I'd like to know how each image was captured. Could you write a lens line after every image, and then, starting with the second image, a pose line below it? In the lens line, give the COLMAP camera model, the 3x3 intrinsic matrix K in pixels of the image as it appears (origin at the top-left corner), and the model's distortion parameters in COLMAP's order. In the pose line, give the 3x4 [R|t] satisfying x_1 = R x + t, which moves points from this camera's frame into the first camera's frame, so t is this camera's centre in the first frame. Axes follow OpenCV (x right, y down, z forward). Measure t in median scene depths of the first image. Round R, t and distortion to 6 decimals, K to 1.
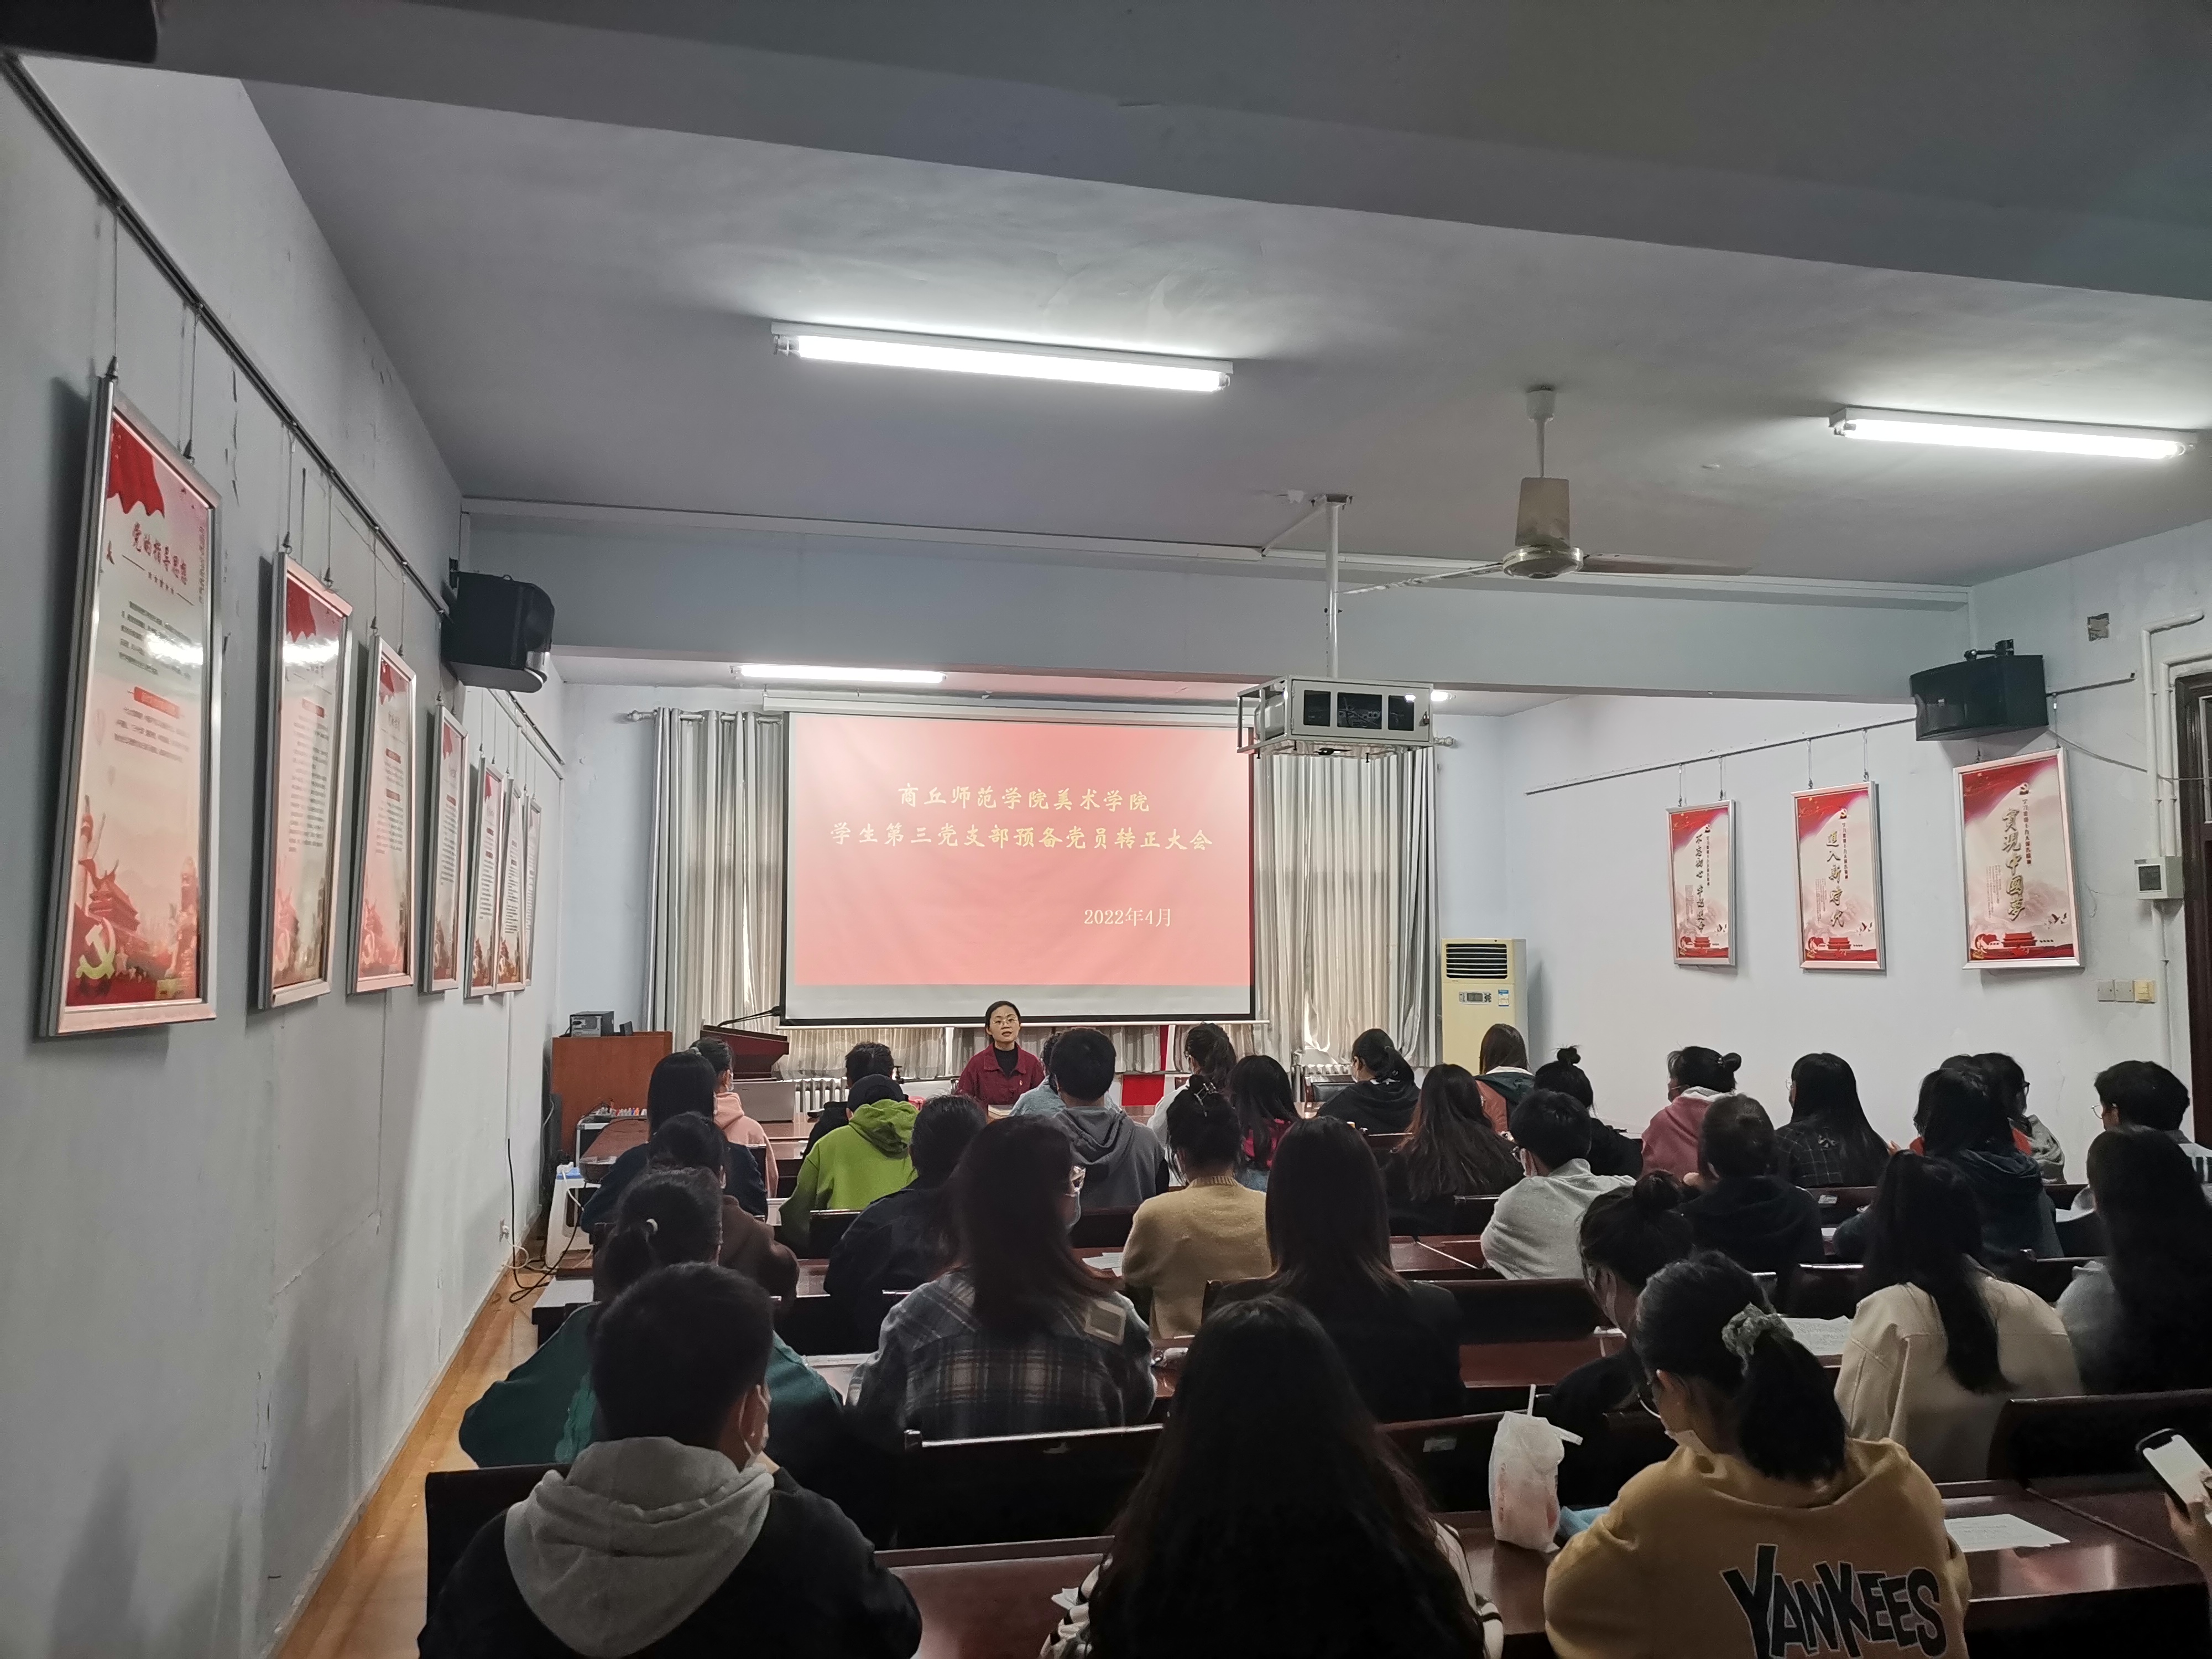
lens RADIAL K [[1714.9, 0, 1109.2], [0, 1714.9, 844.7], [0, 0, 1]] dist [0.036576, -0.022952]
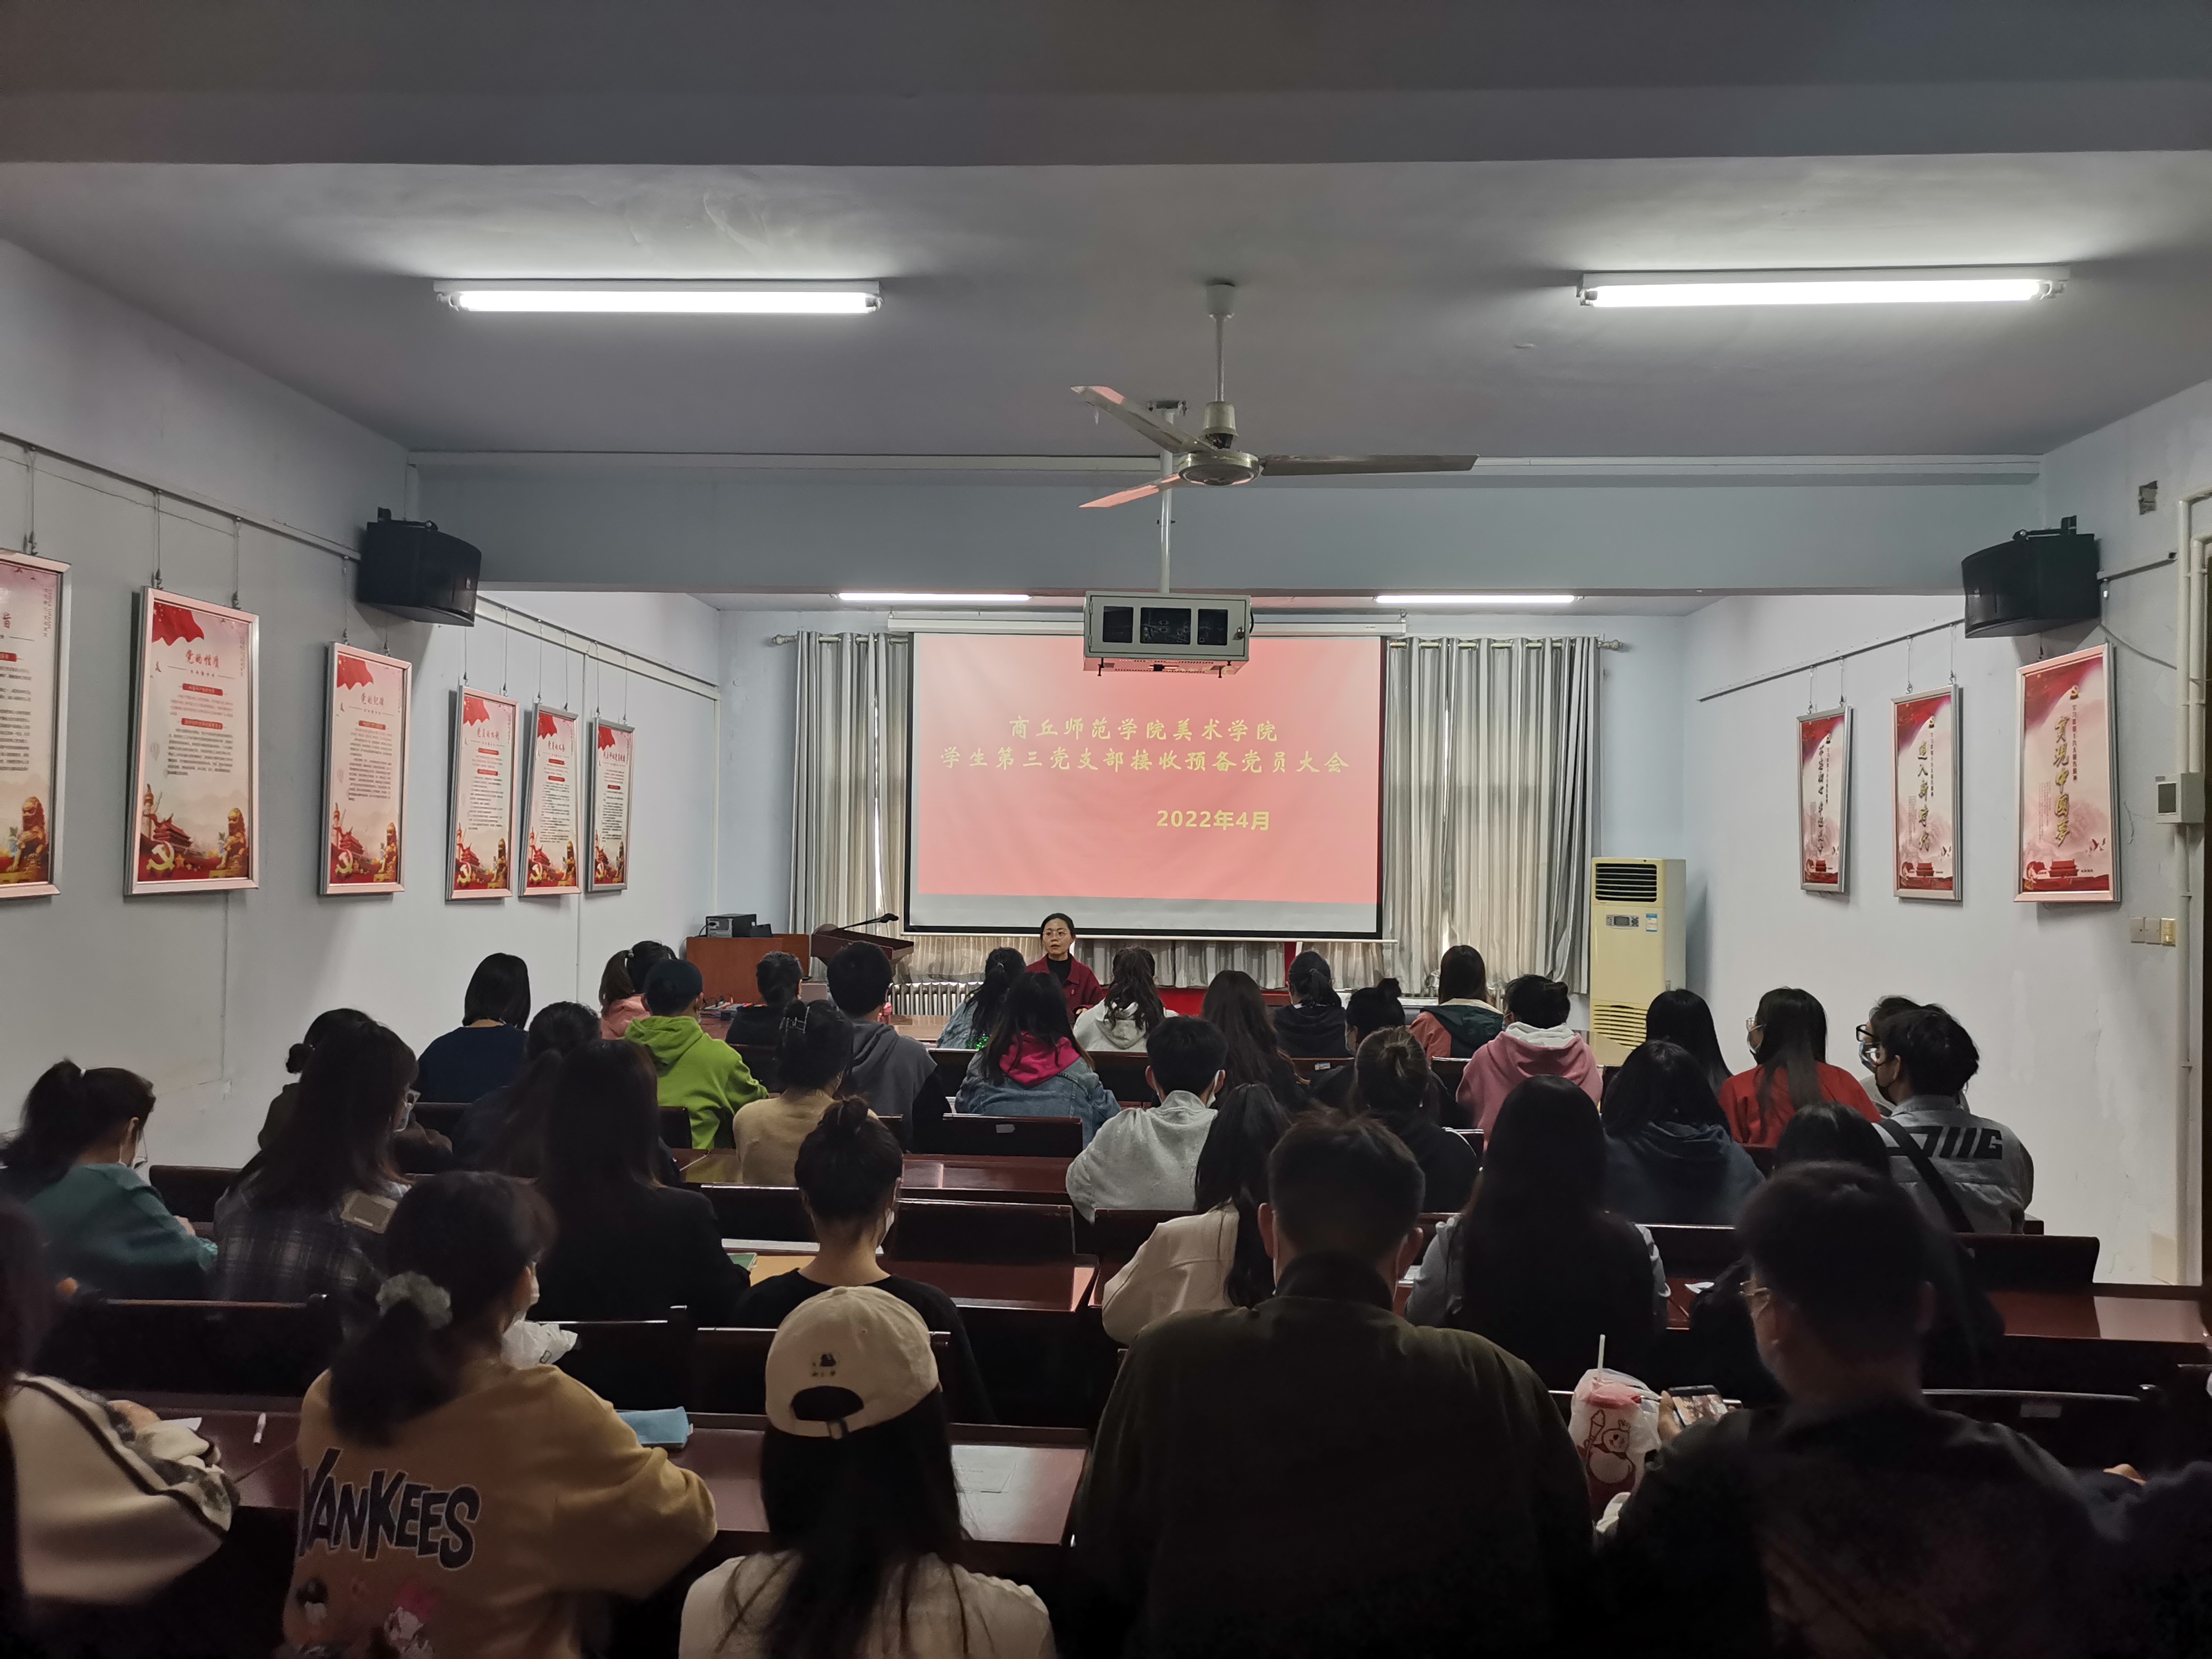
lens RADIAL K [[1714.9, 0, 1100.9], [0, 1714.9, 844.1], [0, 0, 1]] dist [0.036576, -0.022952]
pose [[0.957604, 0.011366, -0.287864, 0.273744], [0.003834, 0.998630, 0.052184, -0.003522], [0.288063, -0.051075, 0.956248, 0.035990]]
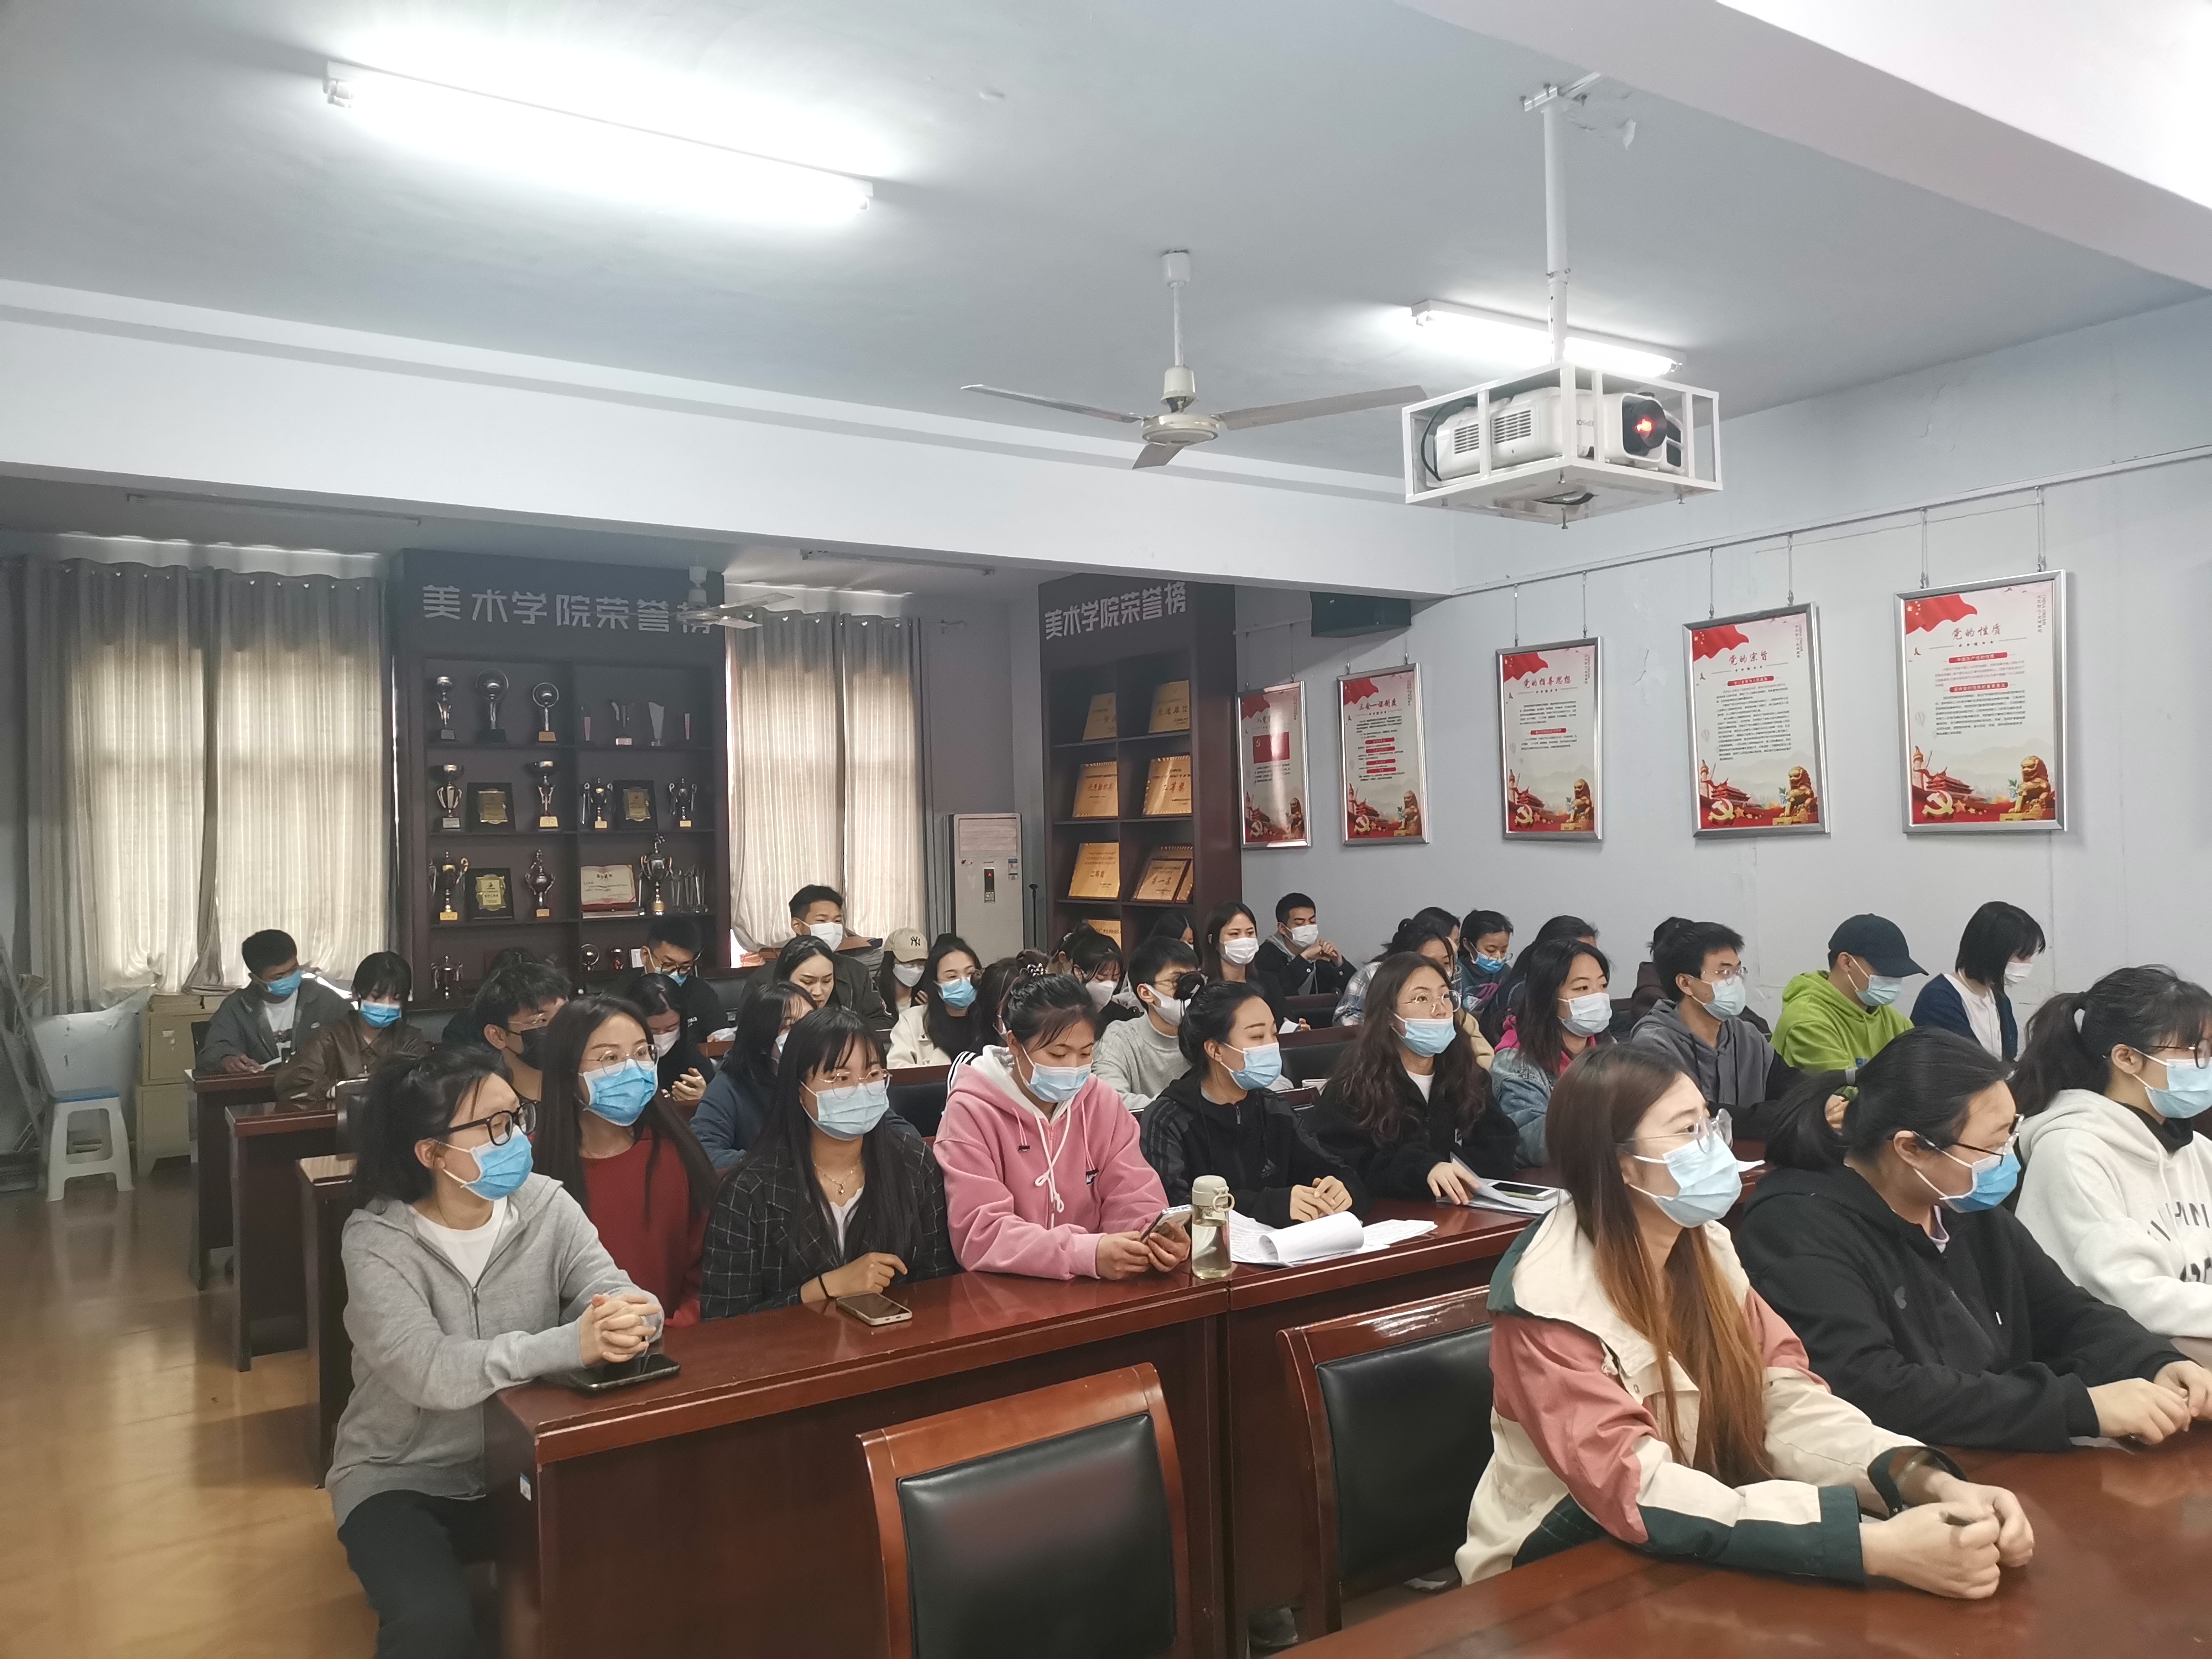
lens RADIAL K [[1714.9, 0, 1115.6], [0, 1714.9, 828.9], [0, 0, 1]] dist [0.036576, -0.022952]
pose [[-0.936271, 0.029795, -0.350014, 0.376316], [0.051926, 0.997189, -0.054012, 0.064834], [0.347421, -0.068745, -0.935186, 1.103181]]
